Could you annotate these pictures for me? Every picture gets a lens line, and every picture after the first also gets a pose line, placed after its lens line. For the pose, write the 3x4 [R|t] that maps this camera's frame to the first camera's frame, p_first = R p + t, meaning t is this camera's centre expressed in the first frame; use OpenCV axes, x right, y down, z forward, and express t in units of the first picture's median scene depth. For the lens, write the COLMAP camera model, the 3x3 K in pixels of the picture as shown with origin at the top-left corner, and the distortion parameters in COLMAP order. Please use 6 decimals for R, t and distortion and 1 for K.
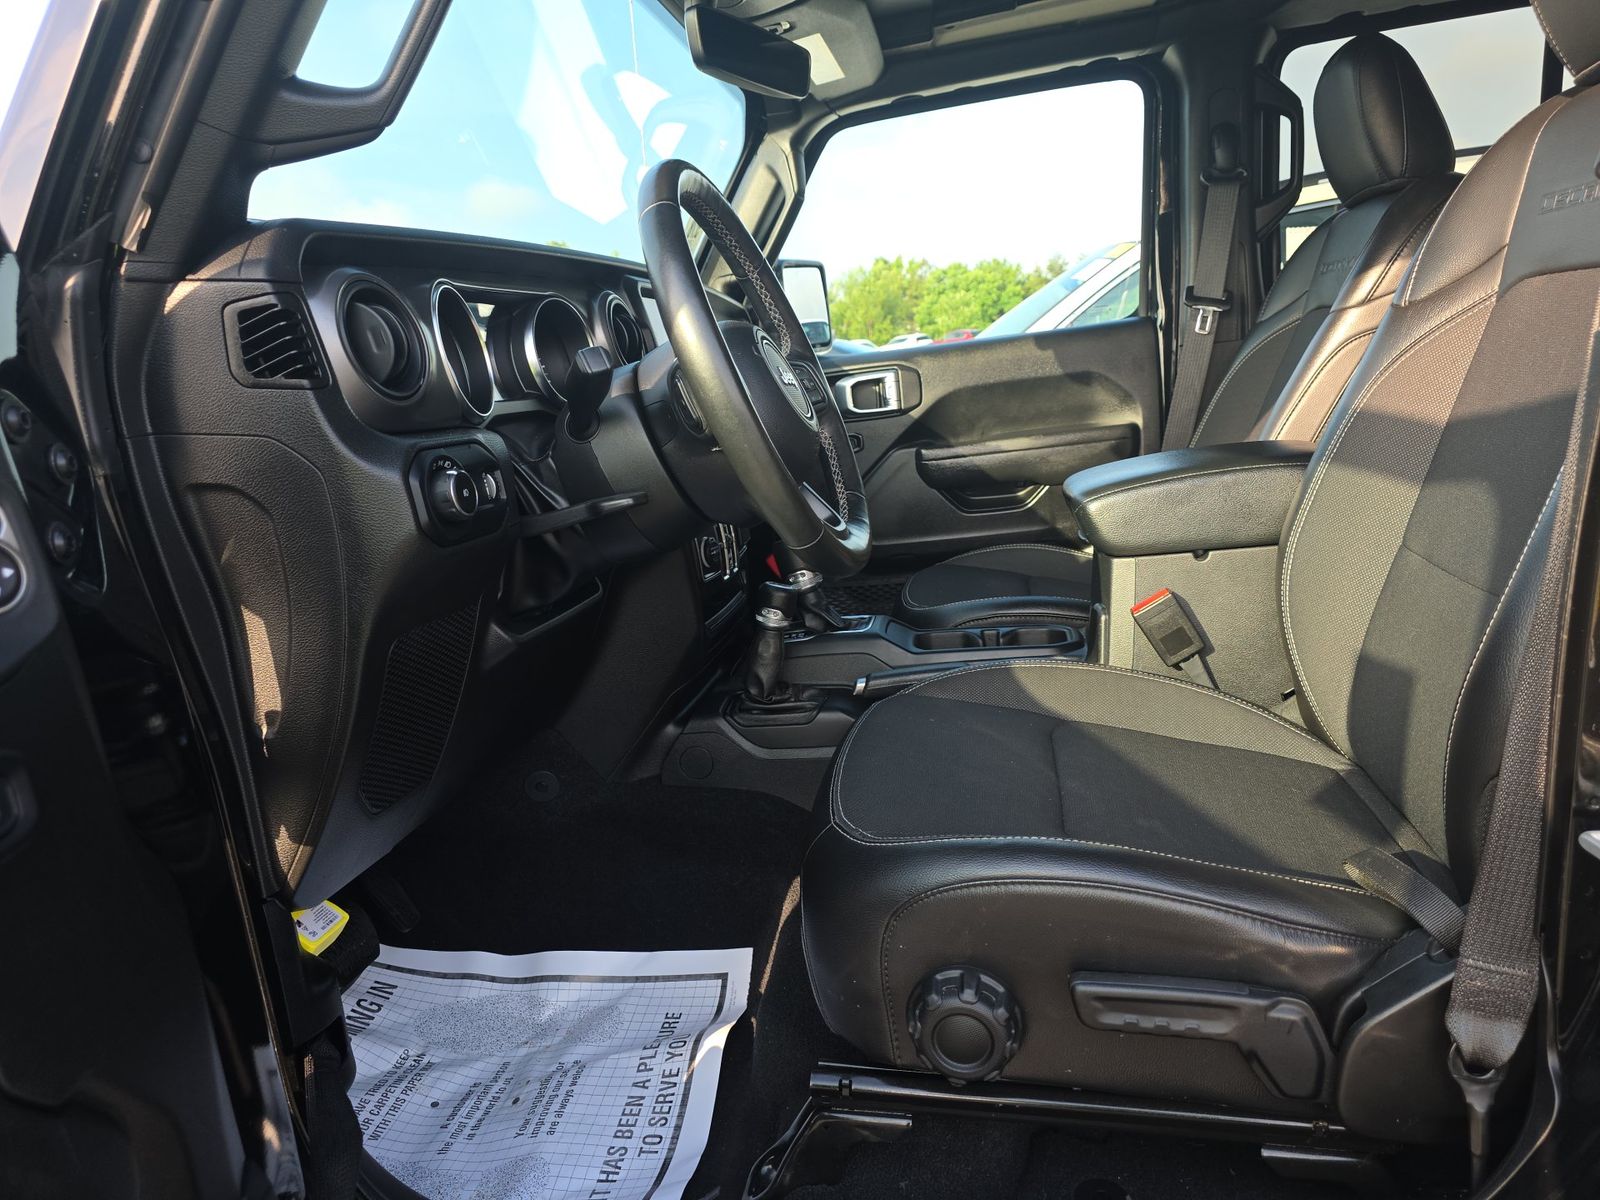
lens RADIAL K [[1084.3, 0, 804.0], [0, 1084.3, 595.8], [0, 0, 1]] dist [0.033527, -0.032283]
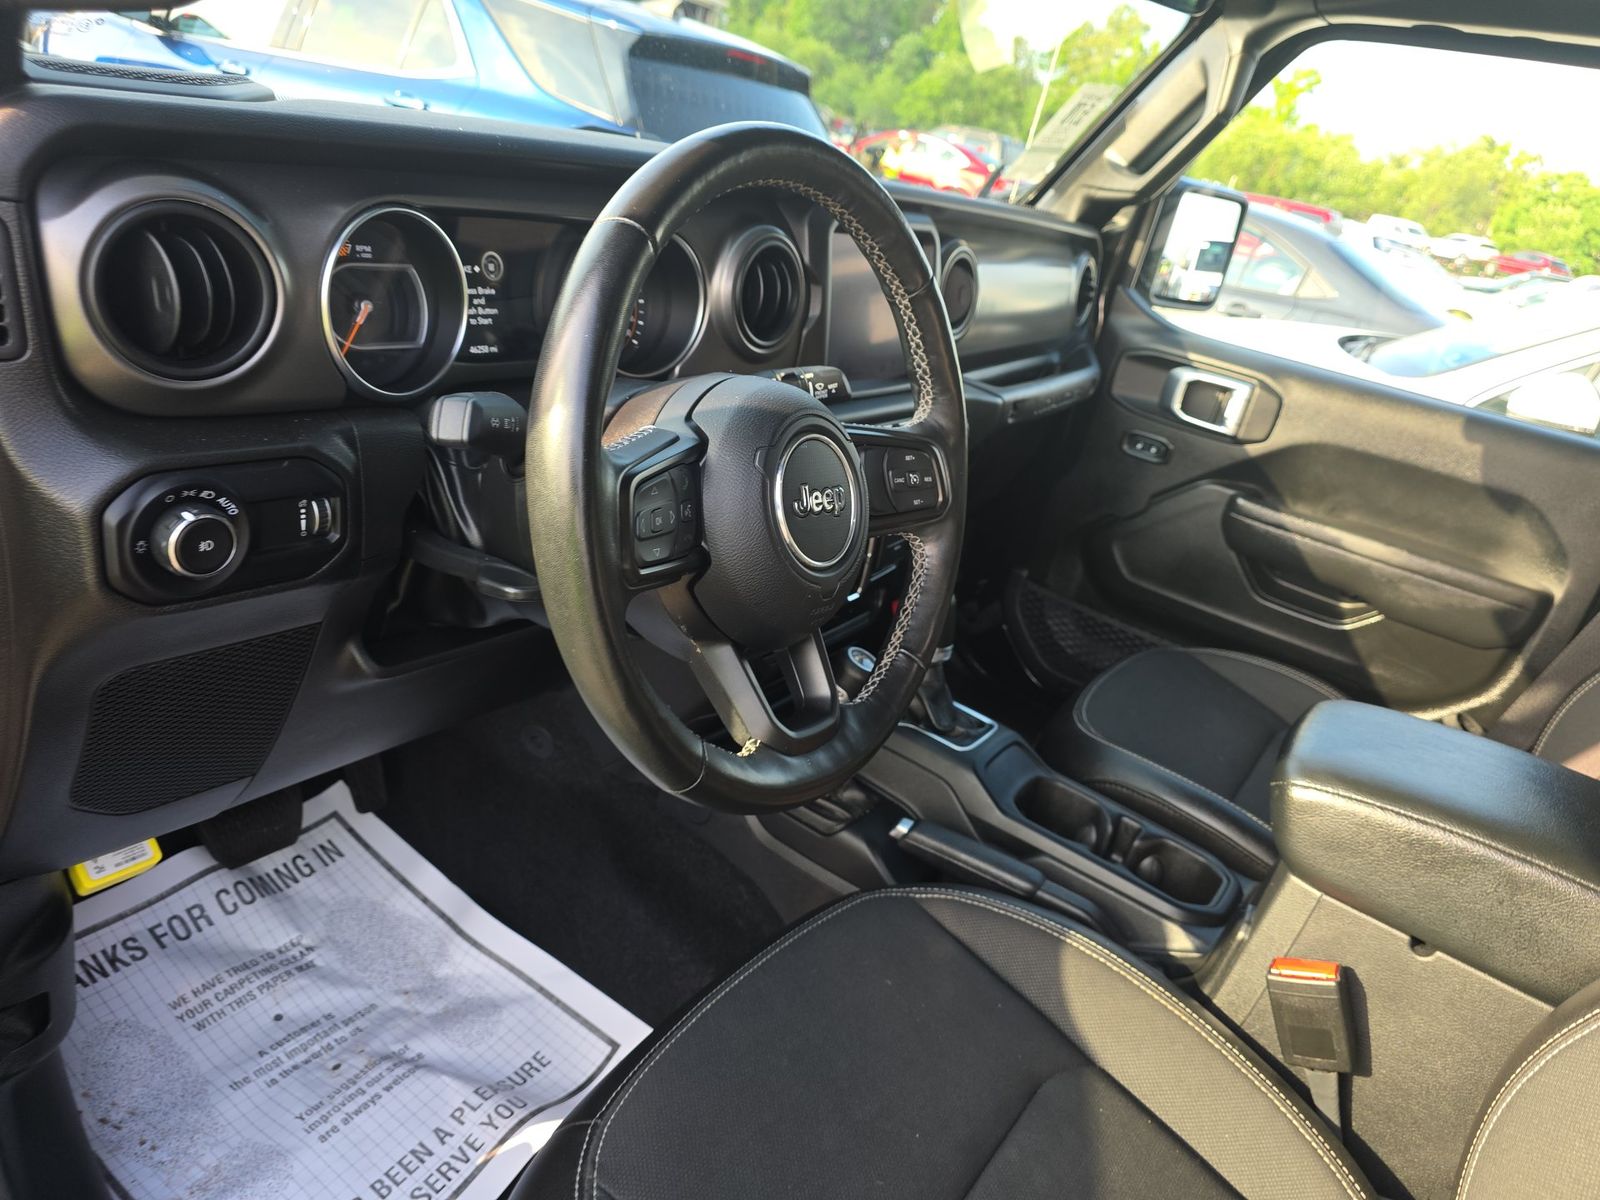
lens RADIAL K [[1084.3, 0, 801.9], [0, 1084.3, 589.5], [0, 0, 1]] dist [0.033527, -0.032283]
pose [[0.859563, 0.430382, -0.275540, 0.134238], [-0.373505, 0.897092, 0.236049, -0.228820], [0.348776, -0.099983, 0.931858, 0.290398]]
